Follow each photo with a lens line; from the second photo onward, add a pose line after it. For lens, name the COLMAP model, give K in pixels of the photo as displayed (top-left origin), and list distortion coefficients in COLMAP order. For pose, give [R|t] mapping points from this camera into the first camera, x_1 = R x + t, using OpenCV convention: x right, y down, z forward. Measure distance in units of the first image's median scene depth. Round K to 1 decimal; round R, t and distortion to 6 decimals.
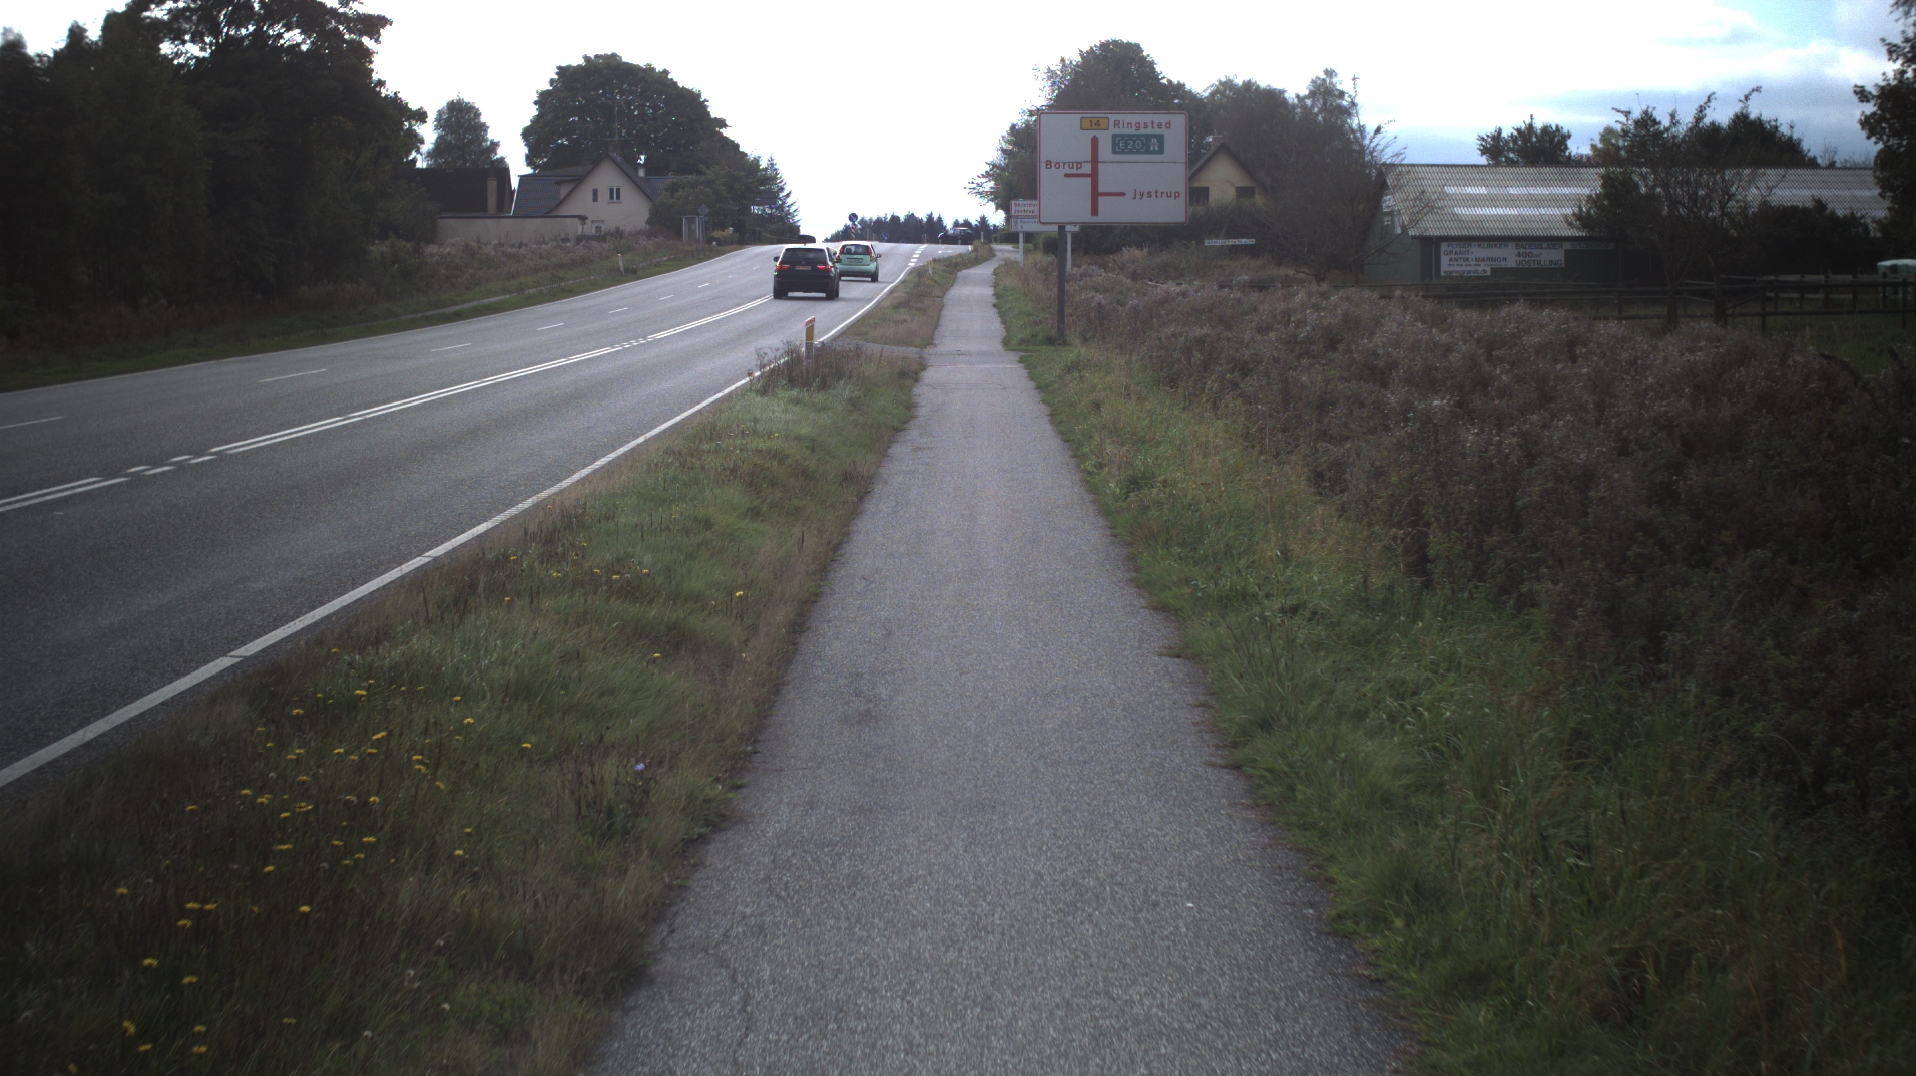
lens RADIAL K [[3248.9, 0, 958.0], [0, 3248.9, 538.0], [0, 0, 1]] dist [-0.244735, 0.193584]
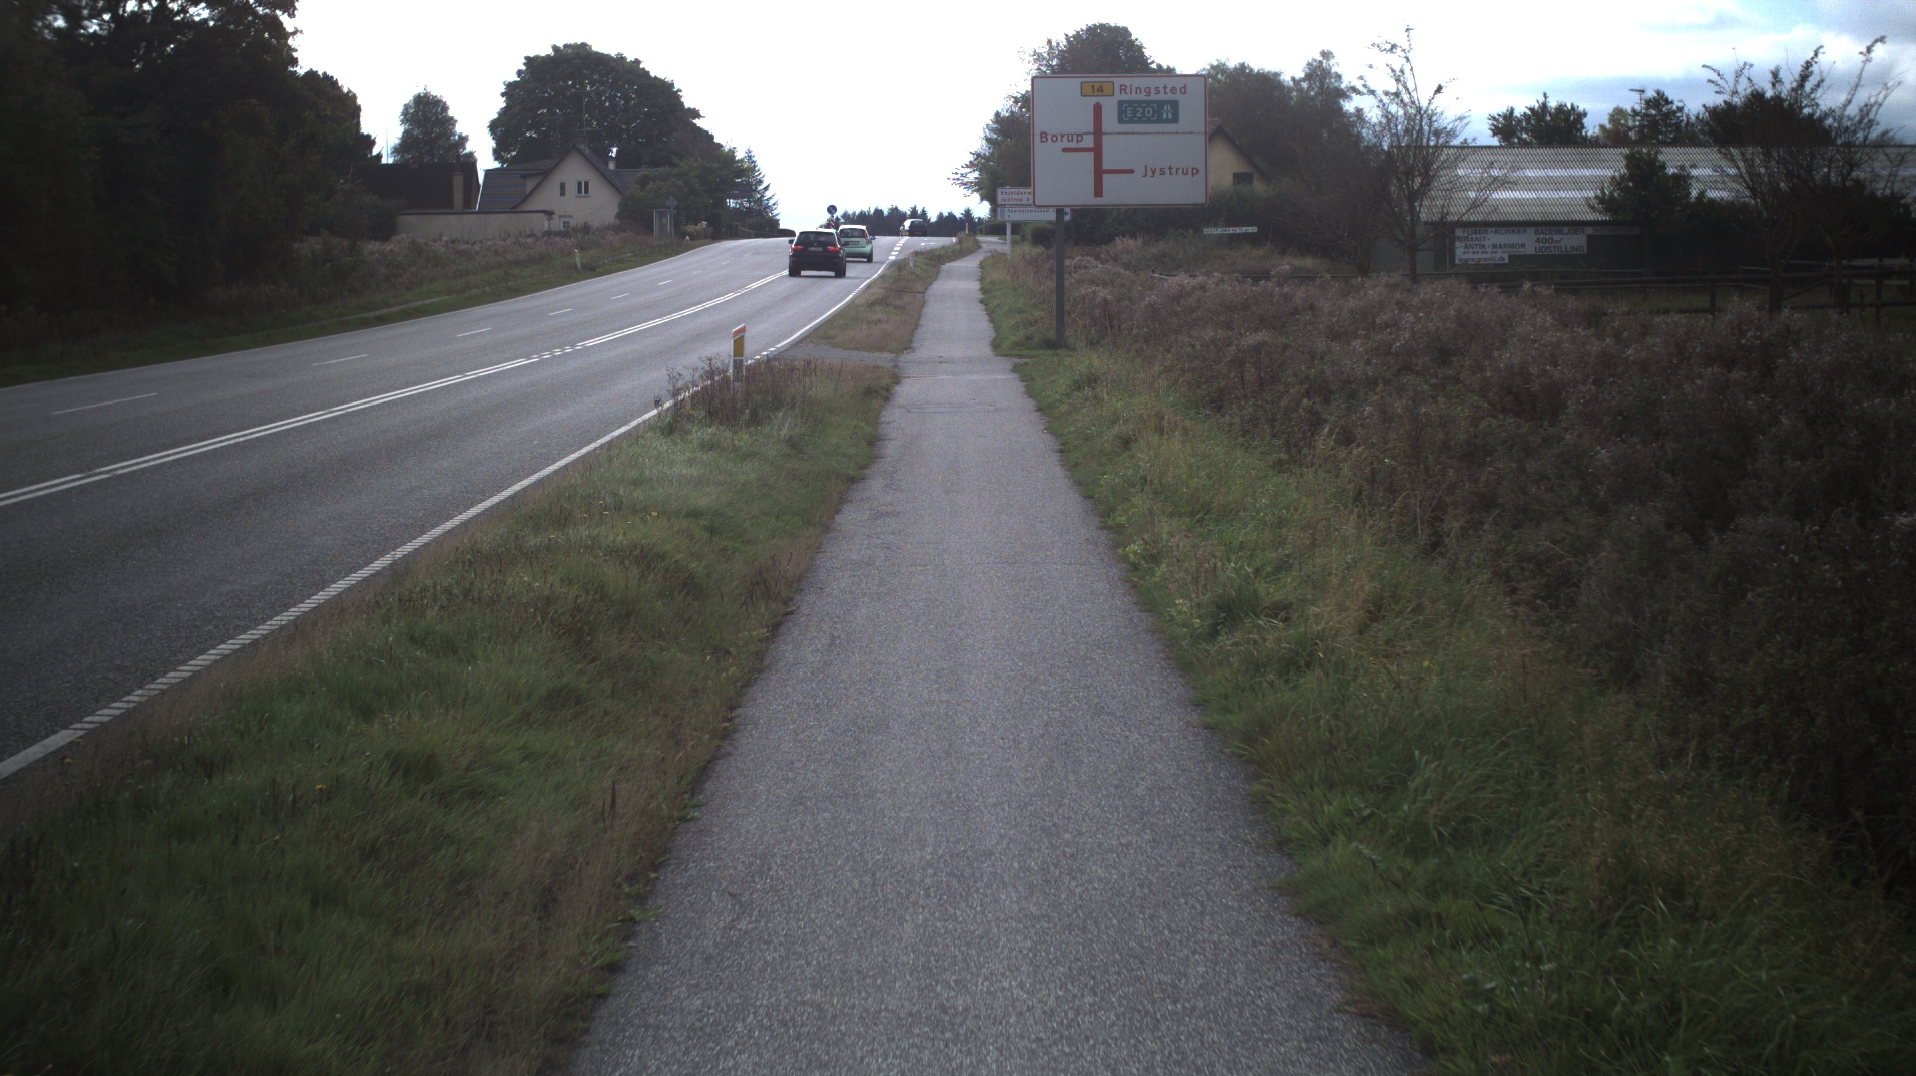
lens RADIAL K [[3248.9, 0, 958.0], [0, 3248.9, 538.0], [0, 0, 1]] dist [-0.244735, 0.193584]
pose [[0.999938, -0.010526, 0.003724, 0.000456], [0.010518, 0.999943, 0.002003, -0.005000], [-0.003745, -0.001963, 0.999991, 0.062660]]
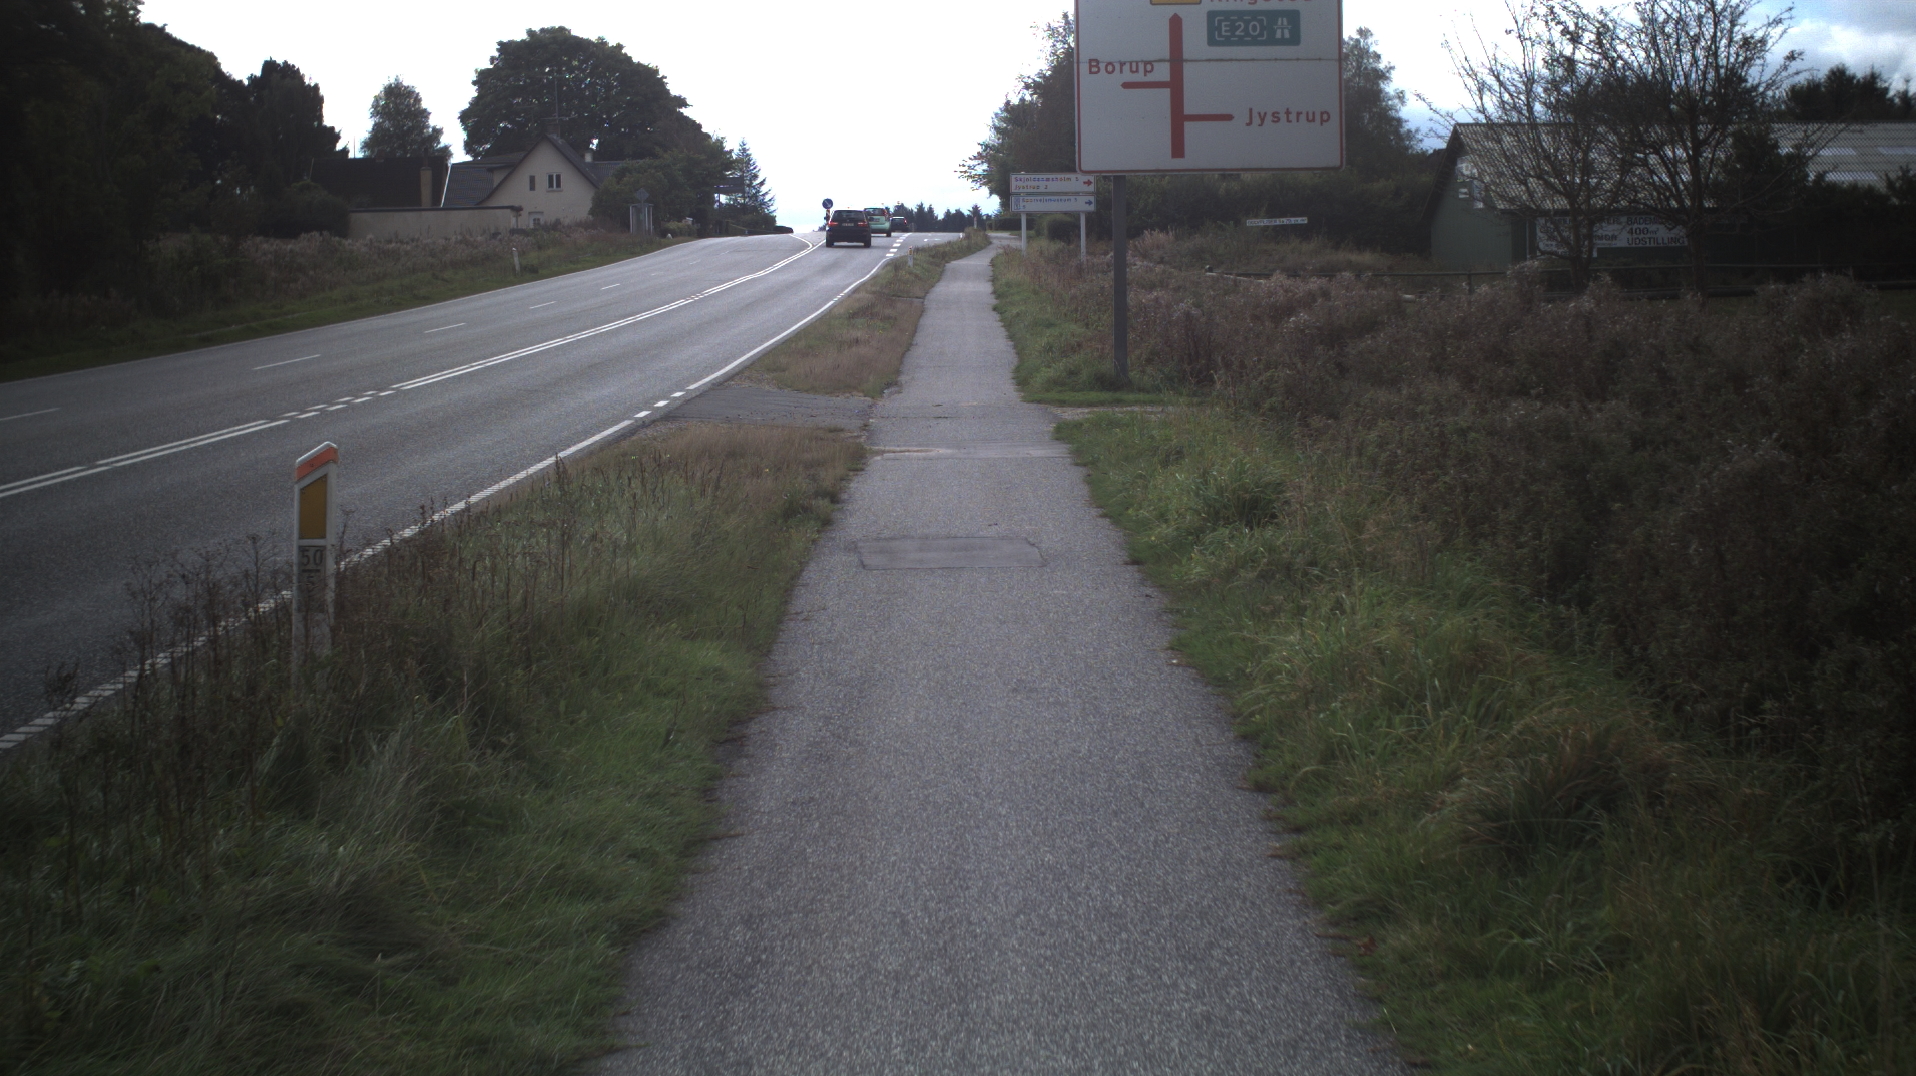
lens RADIAL K [[3248.9, 0, 958.0], [0, 3248.9, 538.0], [0, 0, 1]] dist [-0.244735, 0.193584]
pose [[0.999861, -0.016665, 0.000673, 0.001173], [0.016663, 0.999858, 0.002436, -0.015228], [-0.000713, -0.002424, 0.999997, 0.188080]]
